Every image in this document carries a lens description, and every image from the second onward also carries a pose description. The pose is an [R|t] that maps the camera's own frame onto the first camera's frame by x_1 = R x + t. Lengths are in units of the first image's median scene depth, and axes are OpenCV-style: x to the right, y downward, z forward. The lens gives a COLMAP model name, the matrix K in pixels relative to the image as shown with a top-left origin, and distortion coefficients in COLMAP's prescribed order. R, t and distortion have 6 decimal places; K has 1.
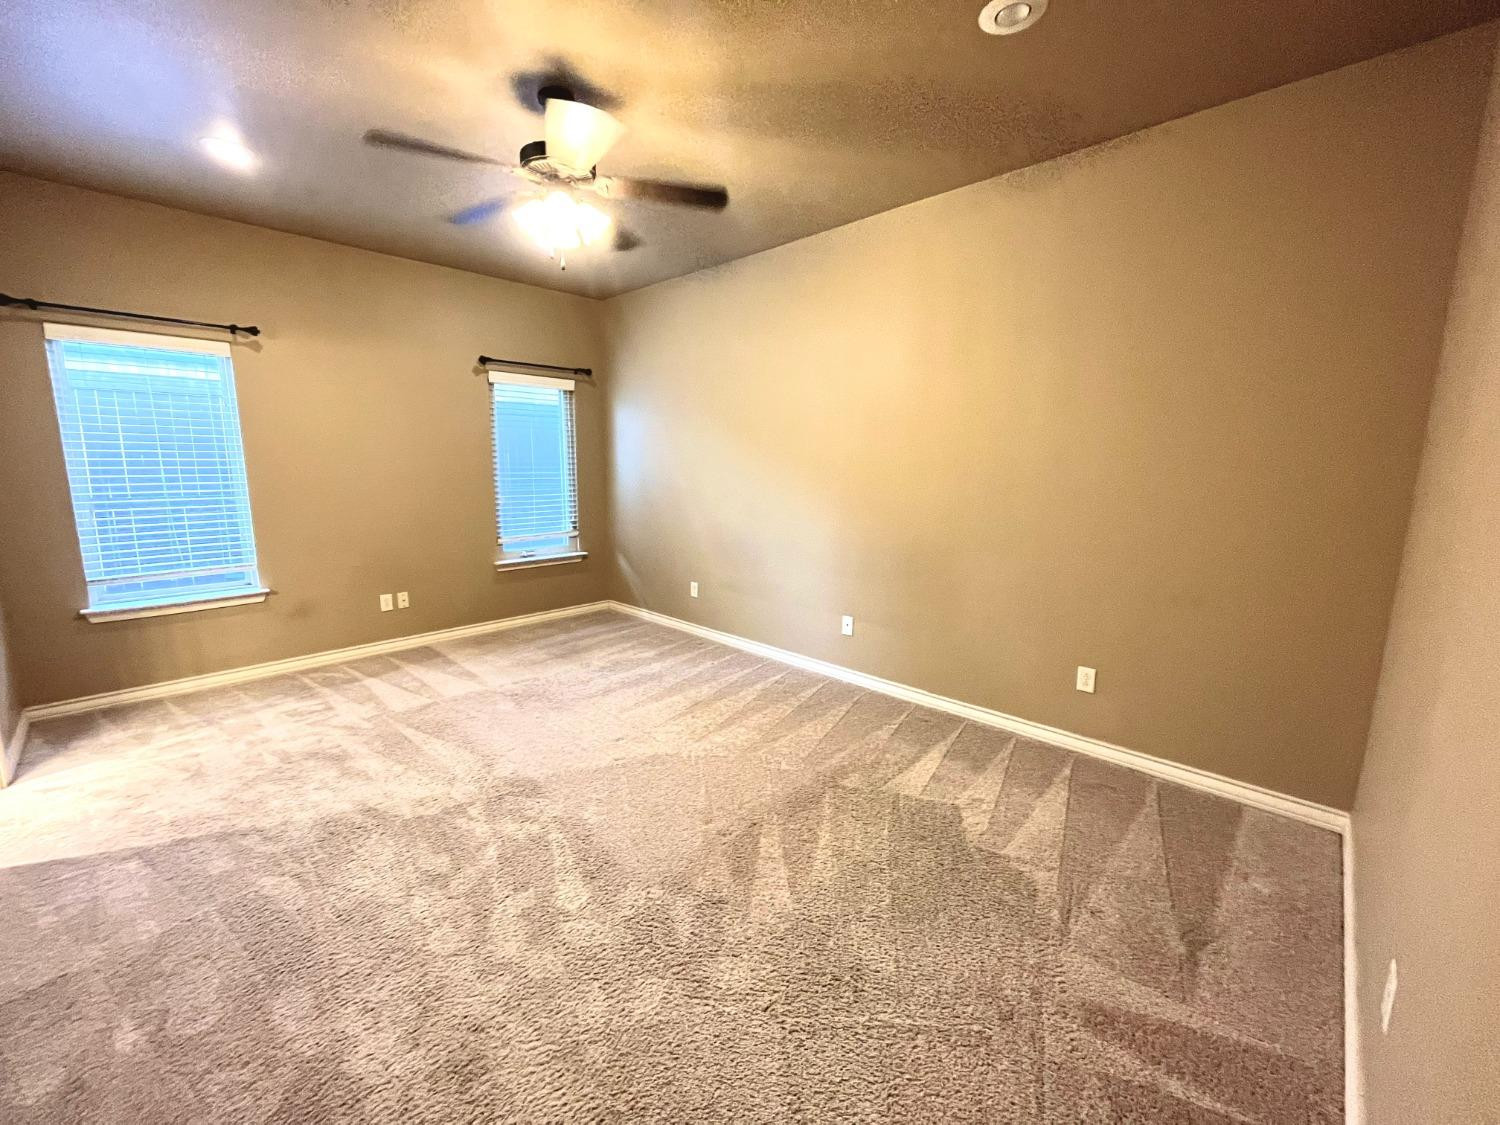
lens RADIAL K [[605.4, 0, 744.6], [0, 605.4, 563.7], [0, 0, 1]] dist [-0.001412, -0.000140]
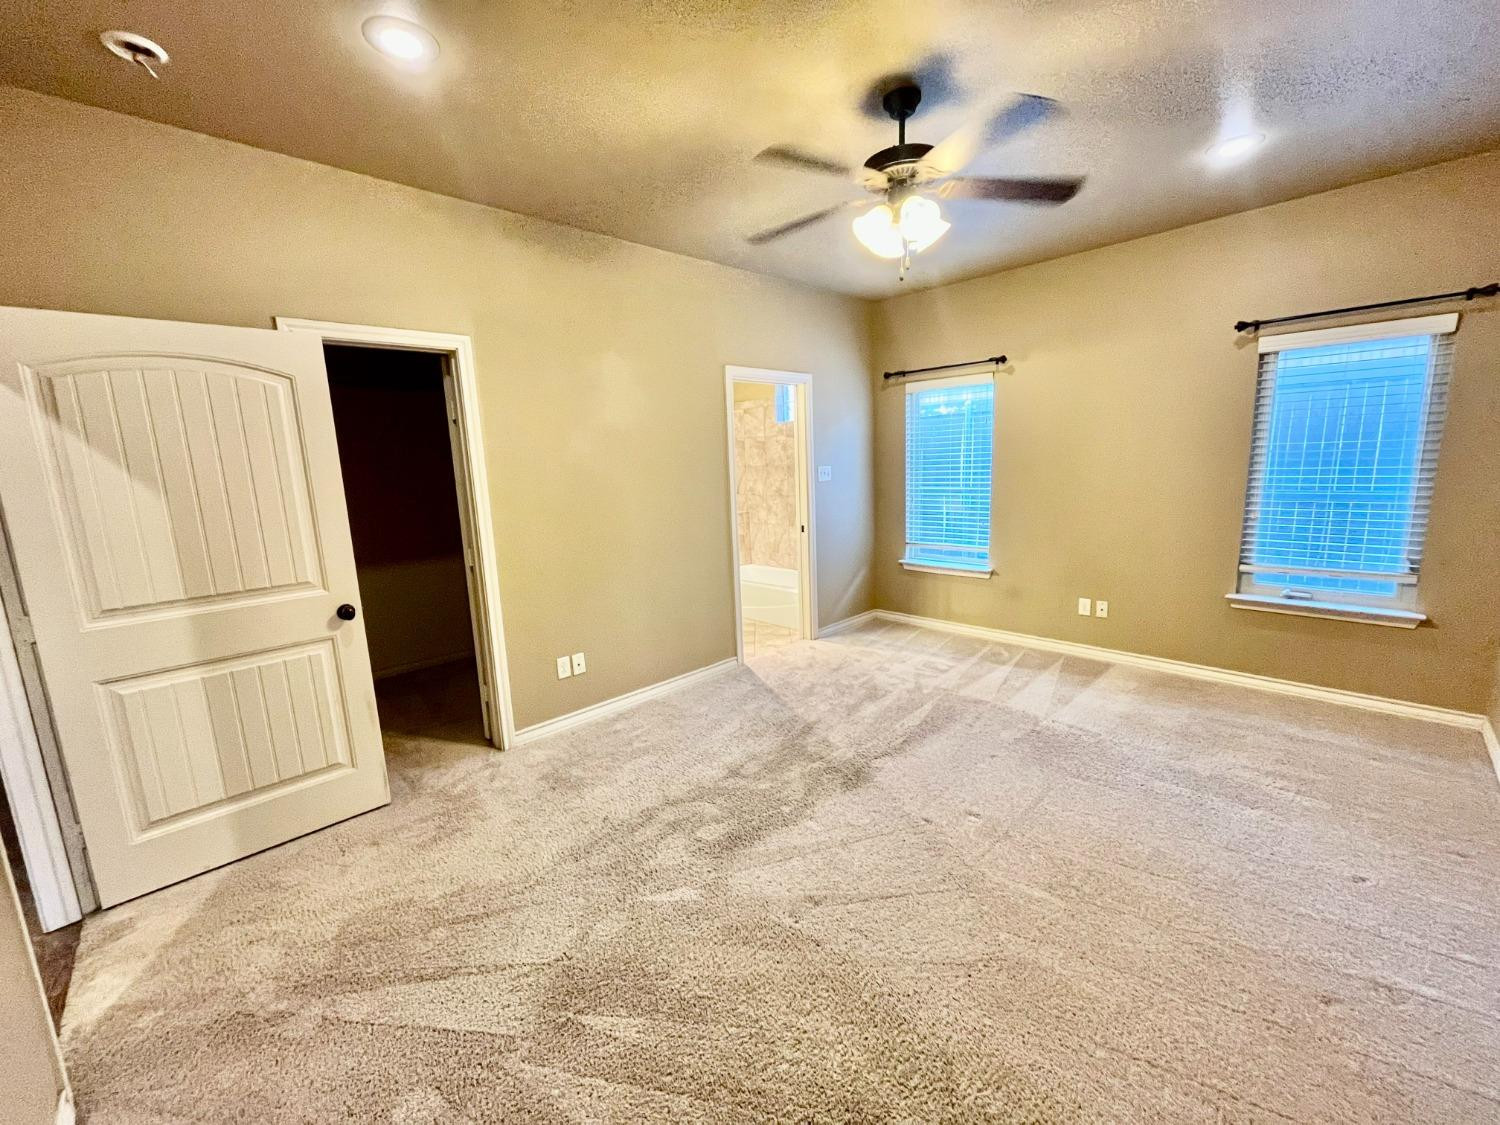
lens RADIAL K [[605.4, 0, 744.6], [0, 605.4, 563.7], [0, 0, 1]] dist [-0.001412, -0.000140]
pose [[-0.027297, 0.164630, -0.985978, 0.458375], [-0.132034, 0.977110, 0.166805, -0.114425], [0.990869, 0.134736, -0.004936, 0.531935]]
